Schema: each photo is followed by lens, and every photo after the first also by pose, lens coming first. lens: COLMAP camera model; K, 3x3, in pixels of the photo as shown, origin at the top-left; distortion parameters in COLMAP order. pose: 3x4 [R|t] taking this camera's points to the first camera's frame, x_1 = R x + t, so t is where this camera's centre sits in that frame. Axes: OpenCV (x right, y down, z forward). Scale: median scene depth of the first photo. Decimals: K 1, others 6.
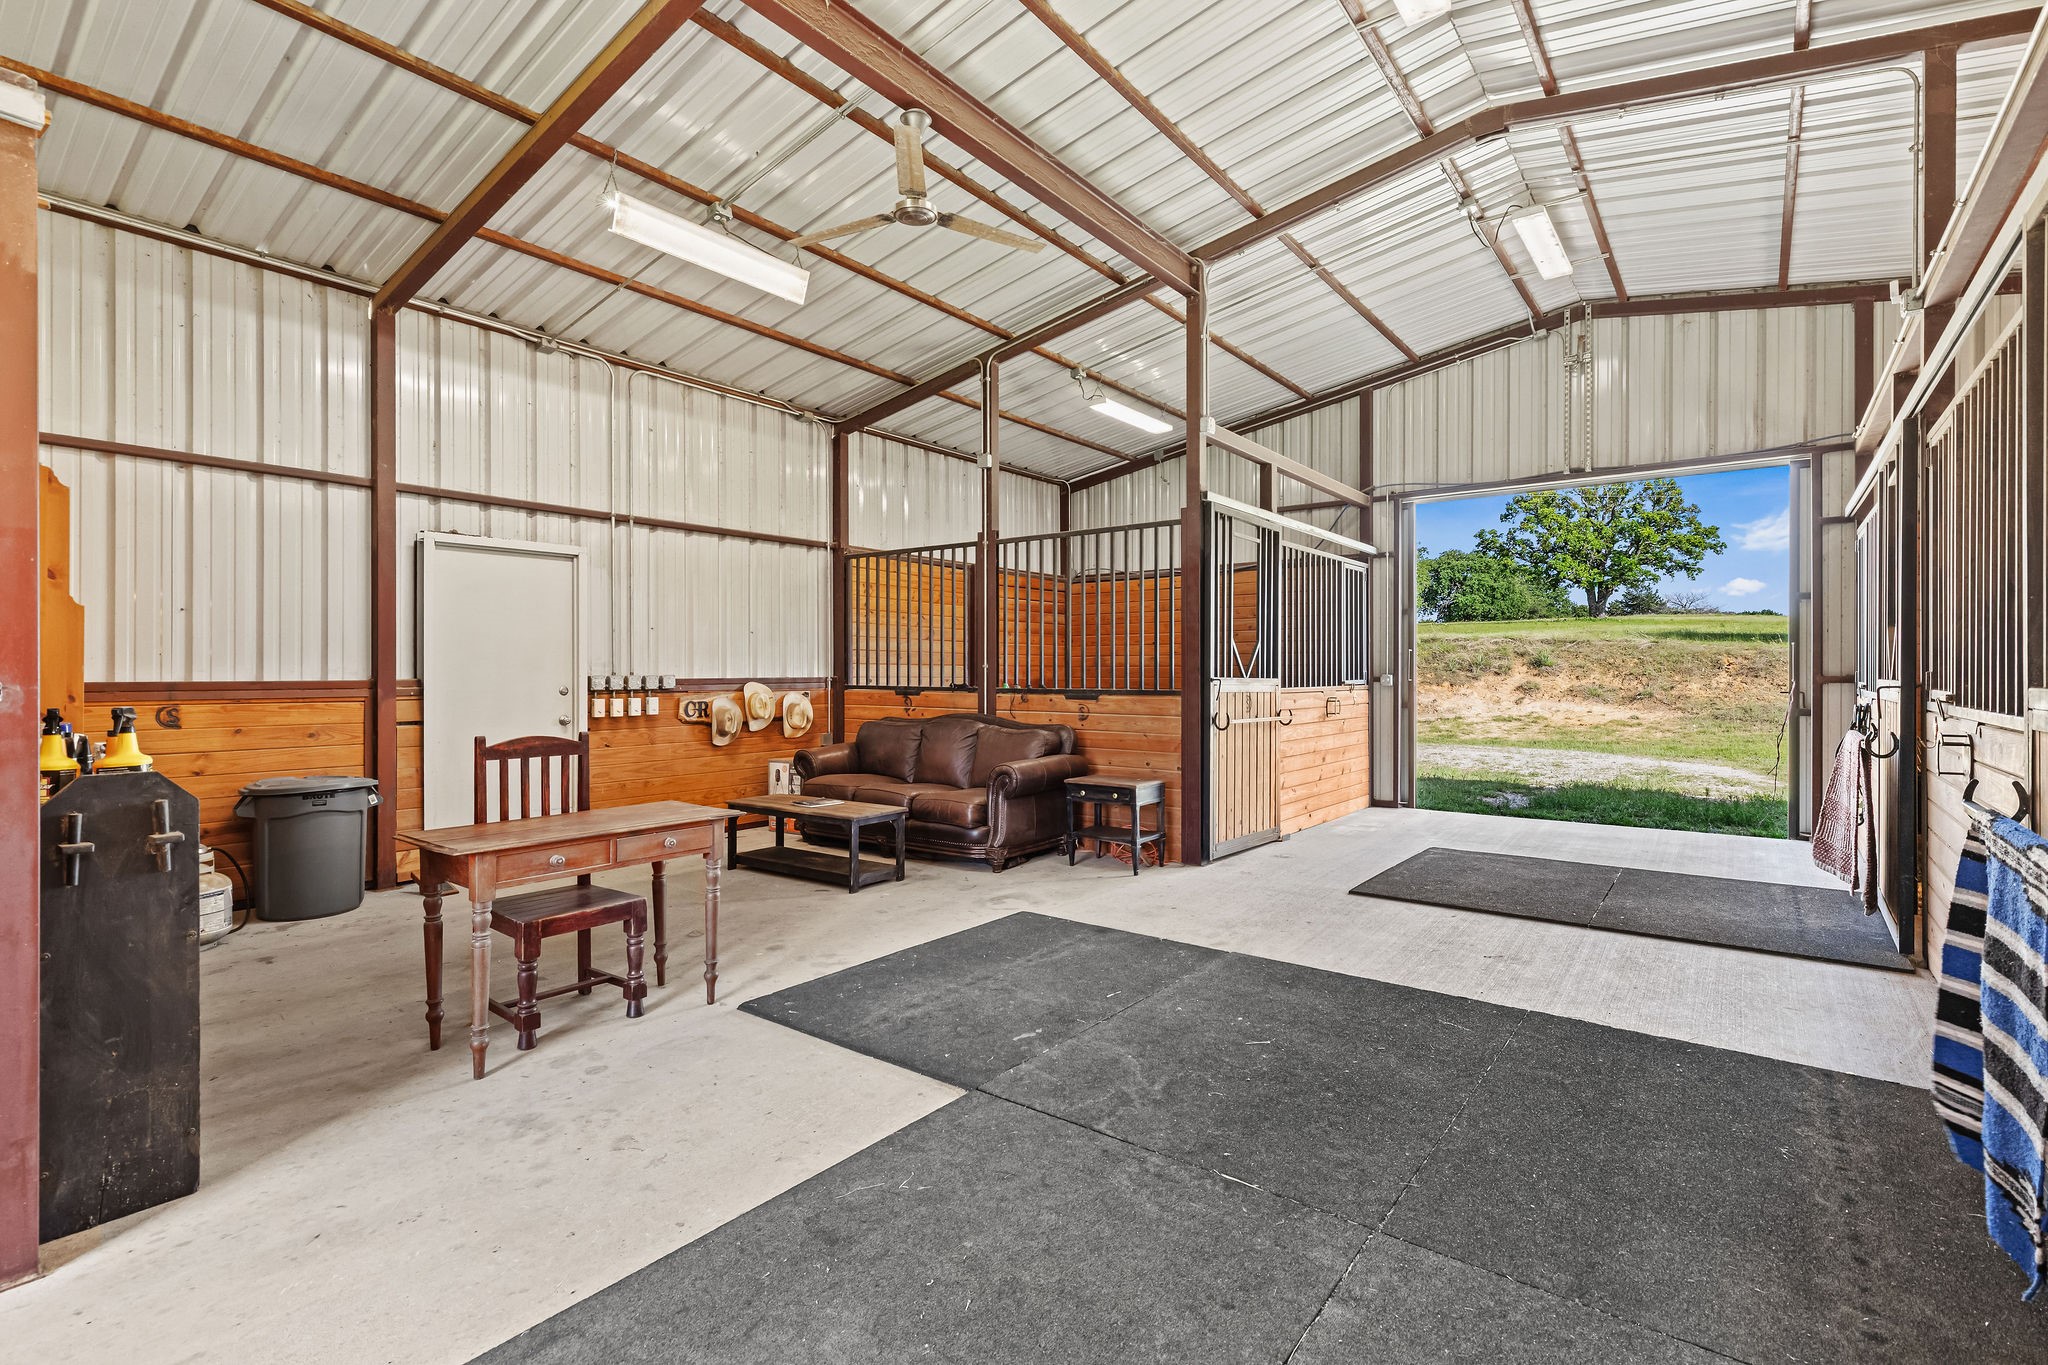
lens RADIAL K [[955.4, 0, 1027.3], [0, 955.4, 676.7], [0, 0, 1]] dist [0.004698, 0.000215]
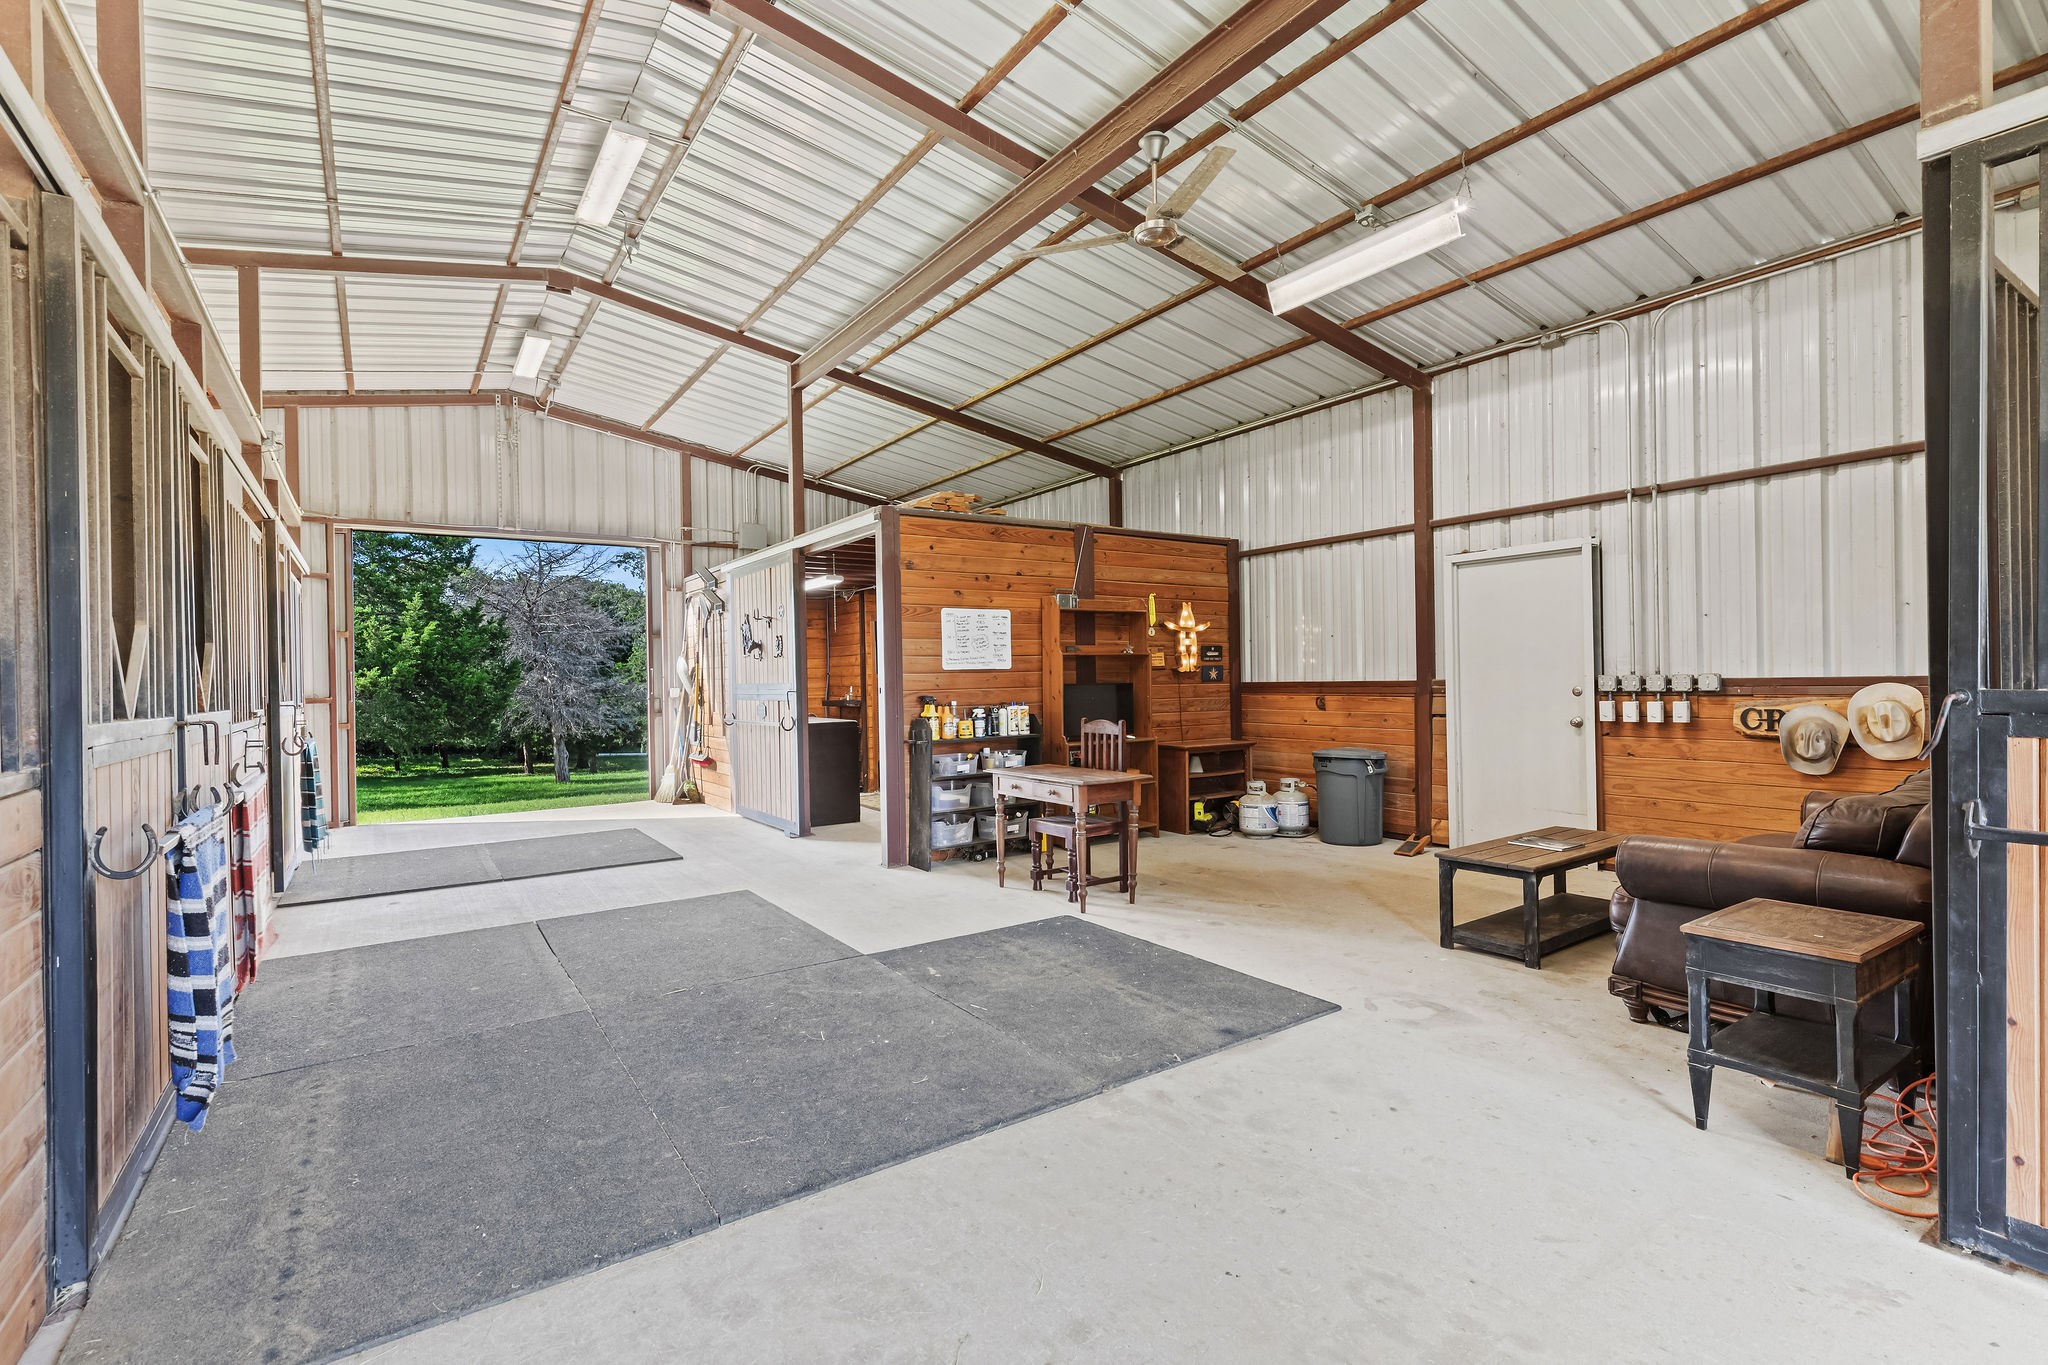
lens RADIAL K [[955.4, 0, 1027.6], [0, 955.4, 683.8], [0, 0, 1]] dist [0.004698, 0.000215]
pose [[-0.328008, 0.008436, -0.944637, 0.606245], [0.009561, 0.999939, 0.005610, -0.003503], [0.944626, -0.007192, -0.328069, 0.807048]]
